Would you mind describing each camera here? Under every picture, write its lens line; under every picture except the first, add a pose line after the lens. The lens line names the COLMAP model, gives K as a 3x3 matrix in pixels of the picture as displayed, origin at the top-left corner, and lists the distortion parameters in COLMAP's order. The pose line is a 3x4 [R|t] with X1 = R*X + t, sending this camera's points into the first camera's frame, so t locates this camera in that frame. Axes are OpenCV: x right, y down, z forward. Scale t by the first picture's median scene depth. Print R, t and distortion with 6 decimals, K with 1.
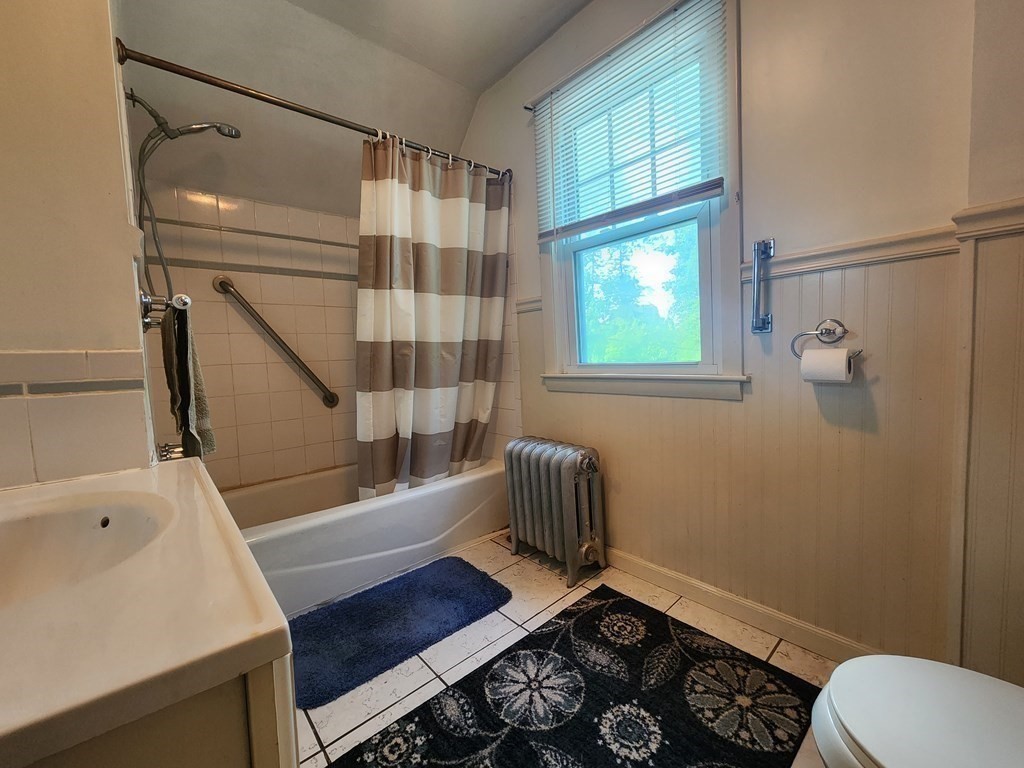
lens RADIAL K [[423.4, 0, 515.7], [0, 423.4, 381.2], [0, 0, 1]] dist [0.001260, -0.001810]
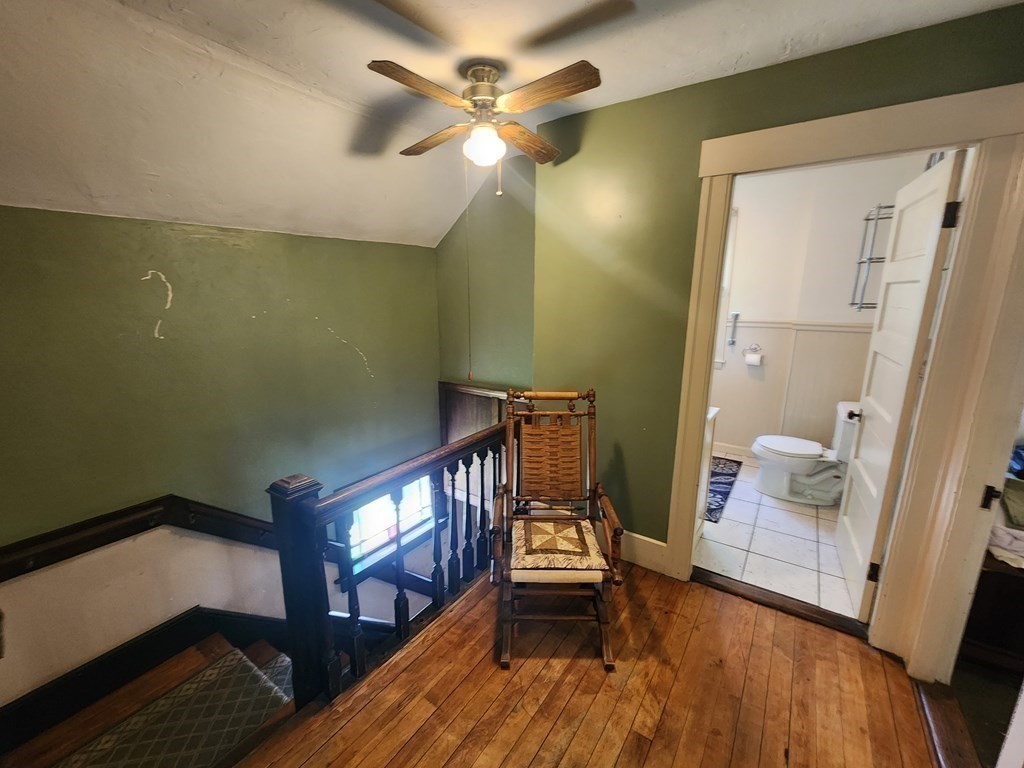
lens RADIAL K [[423.4, 0, 507.2], [0, 423.4, 385.3], [0, 0, 1]] dist [0.001260, -0.001810]
pose [[0.970998, -0.009096, 0.238914, -1.165243], [-0.024932, 0.989976, 0.139019, -0.159432], [-0.237783, -0.140944, 0.961038, -1.040955]]
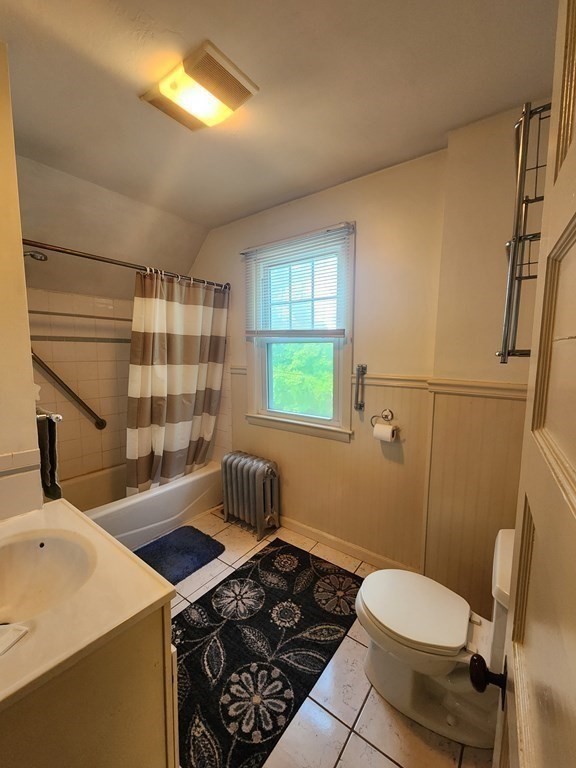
lens RADIAL K [[317.6, 0, 287.9], [0, 317.6, 384.4], [0, 0, 1]] dist [0.001260, -0.001810]
pose [[0.978074, 0.026120, 0.206615, -0.042936], [-0.033621, 0.998894, 0.032874, -0.211027], [-0.205528, -0.039100, 0.977870, -0.290682]]
